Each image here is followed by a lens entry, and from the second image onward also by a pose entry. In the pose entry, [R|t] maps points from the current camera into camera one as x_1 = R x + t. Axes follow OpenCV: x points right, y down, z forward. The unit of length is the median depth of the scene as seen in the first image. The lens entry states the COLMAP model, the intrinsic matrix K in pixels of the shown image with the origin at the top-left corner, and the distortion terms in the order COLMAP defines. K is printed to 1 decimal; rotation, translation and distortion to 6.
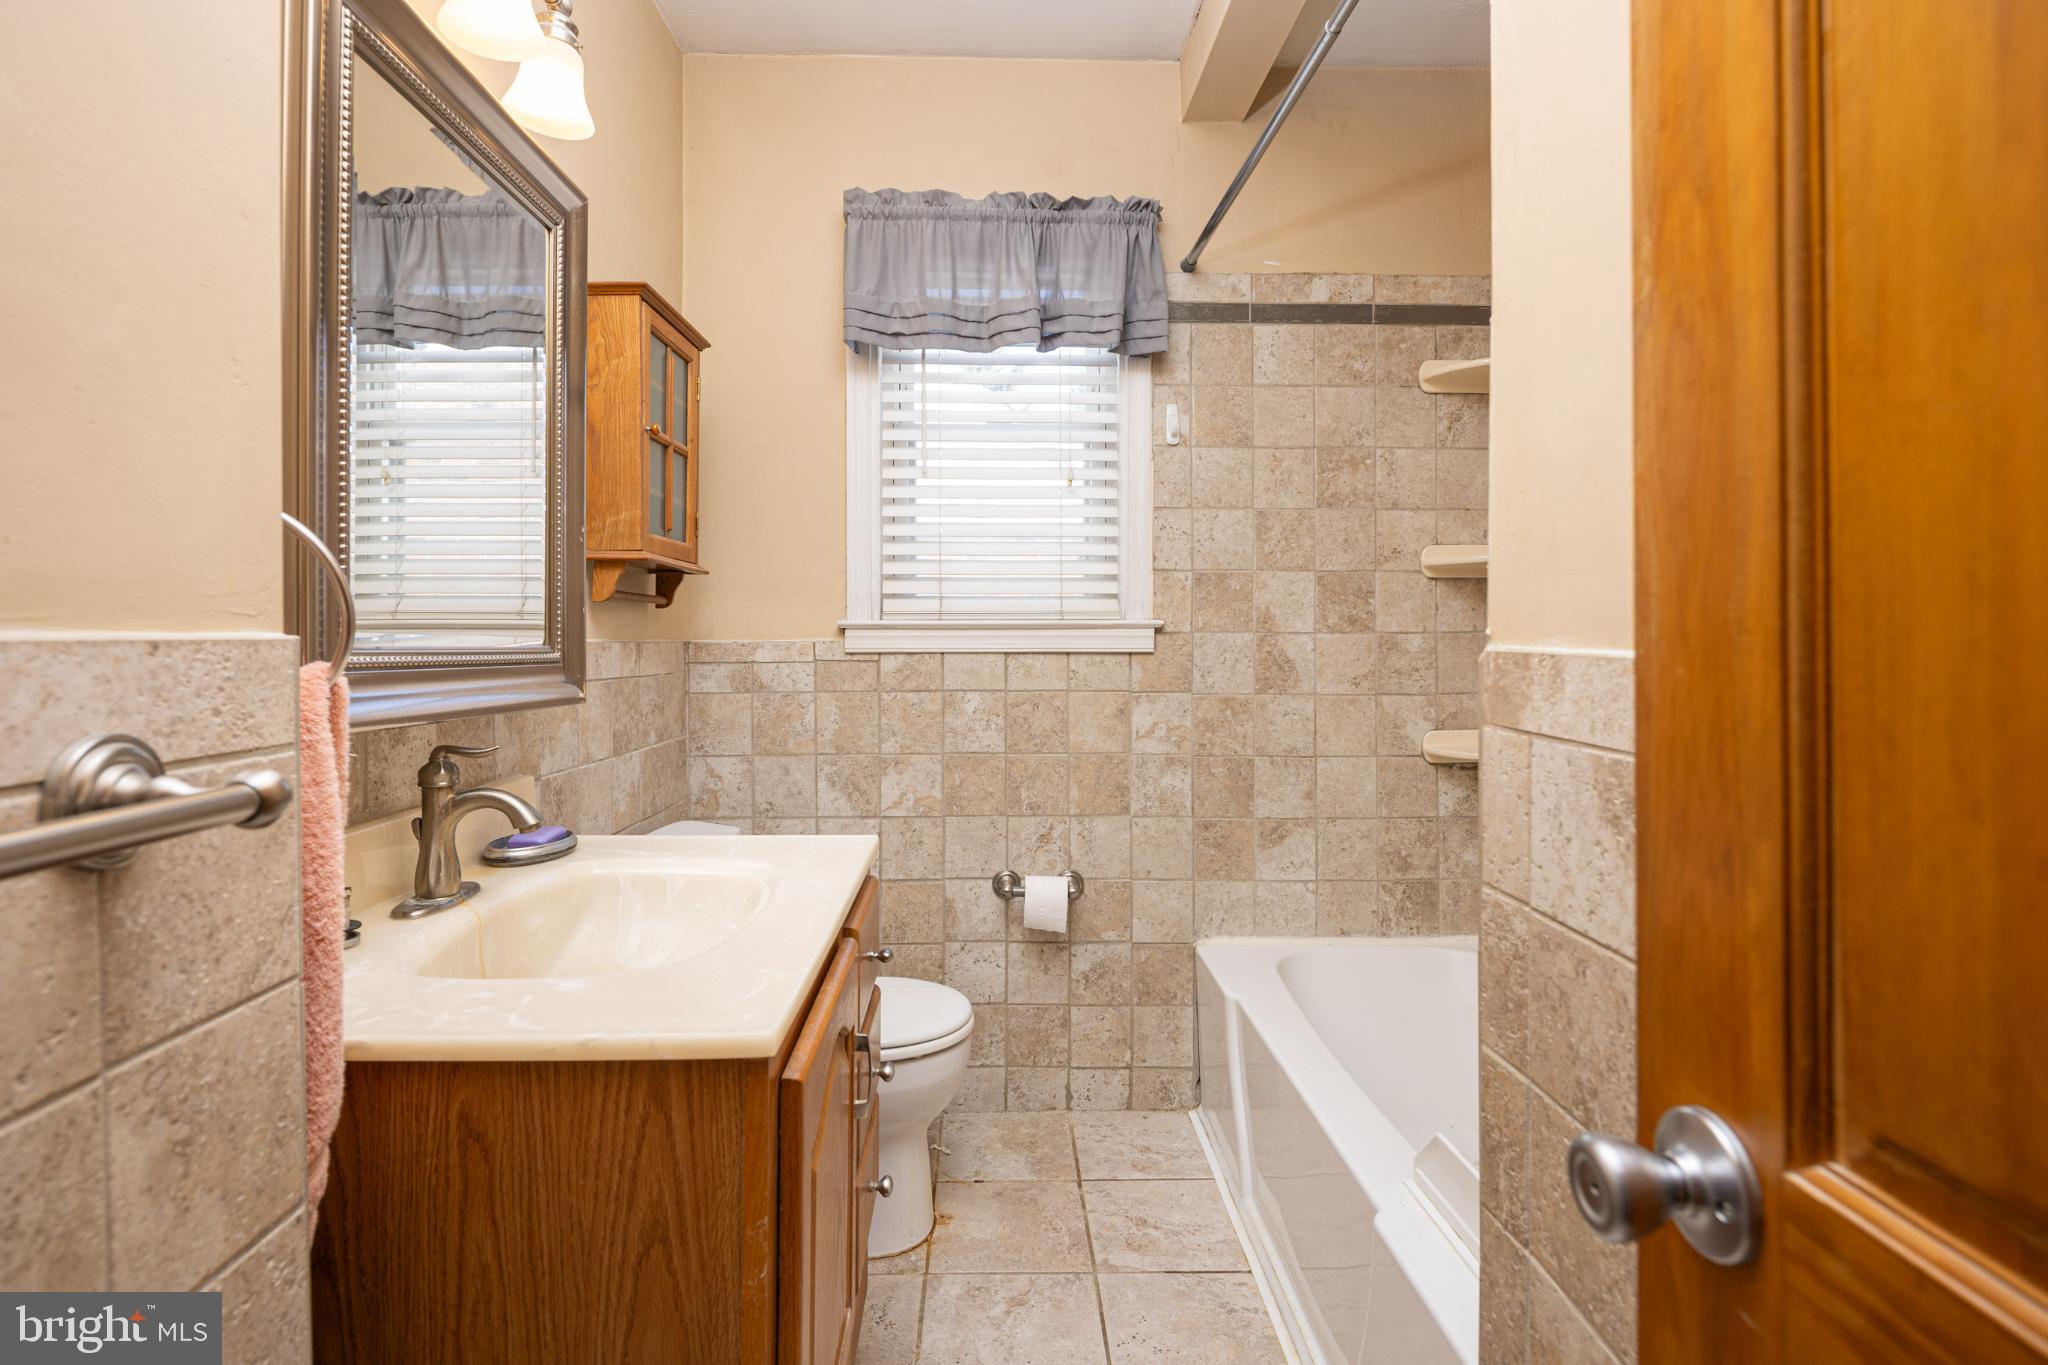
lens RADIAL K [[976.7, 0, 1024.6], [0, 976.7, 679.0], [0, 0, 1]] dist [-0.009417, -0.004704]
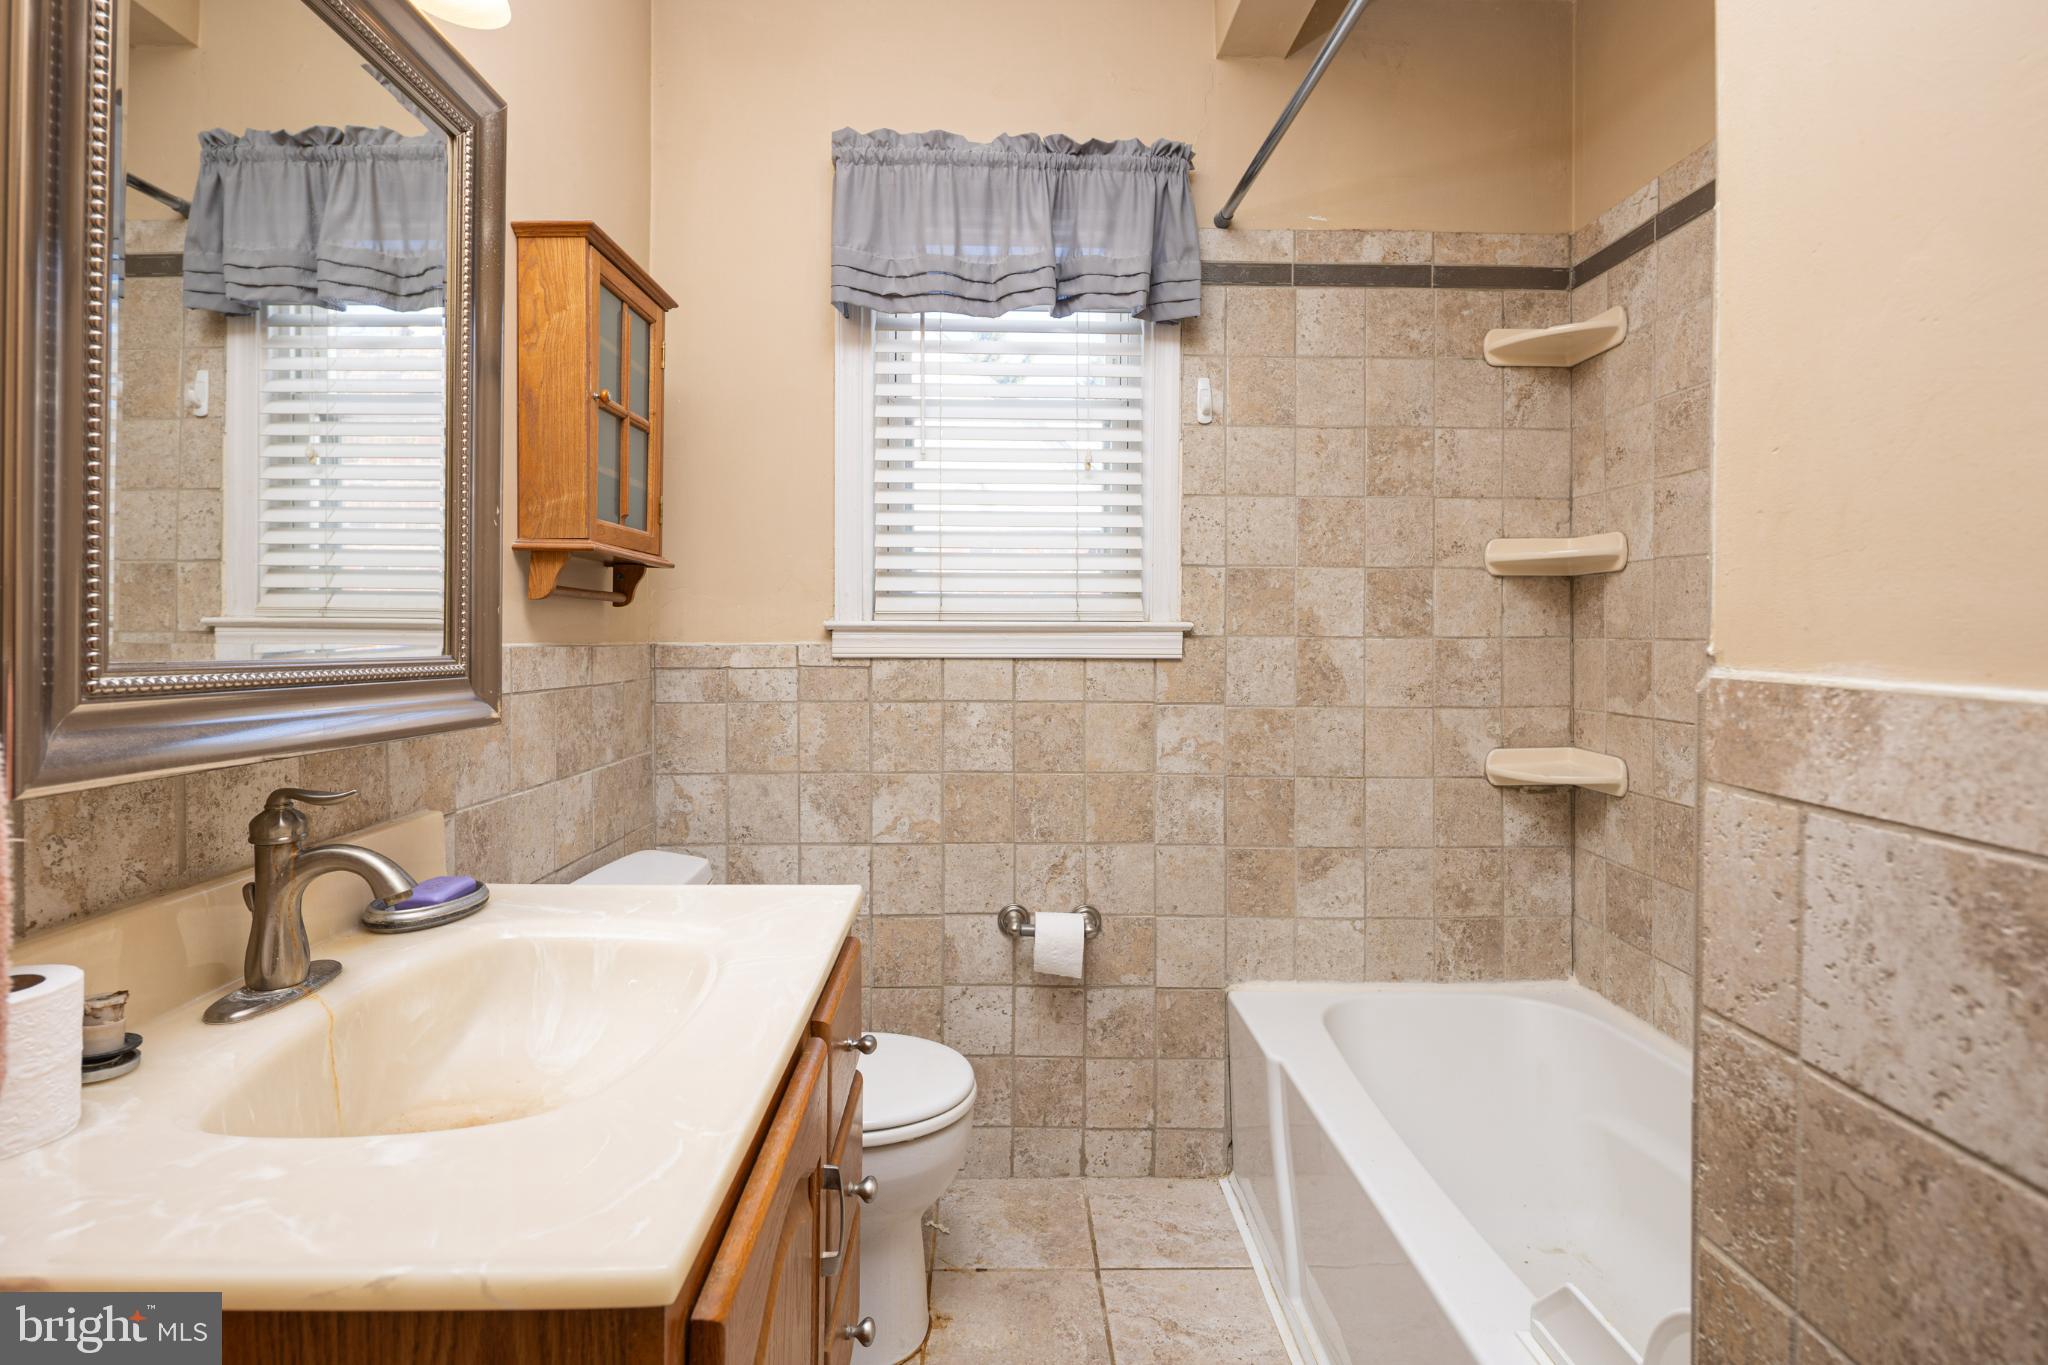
lens RADIAL K [[976.7, 0, 1026.4], [0, 976.7, 677.3], [0, 0, 1]] dist [-0.009417, -0.004704]
pose [[0.999990, 0.004327, -0.001031, -0.007449], [-0.004326, 0.999990, 0.001239, -0.011250], [0.001037, -0.001234, 0.999999, 0.120547]]
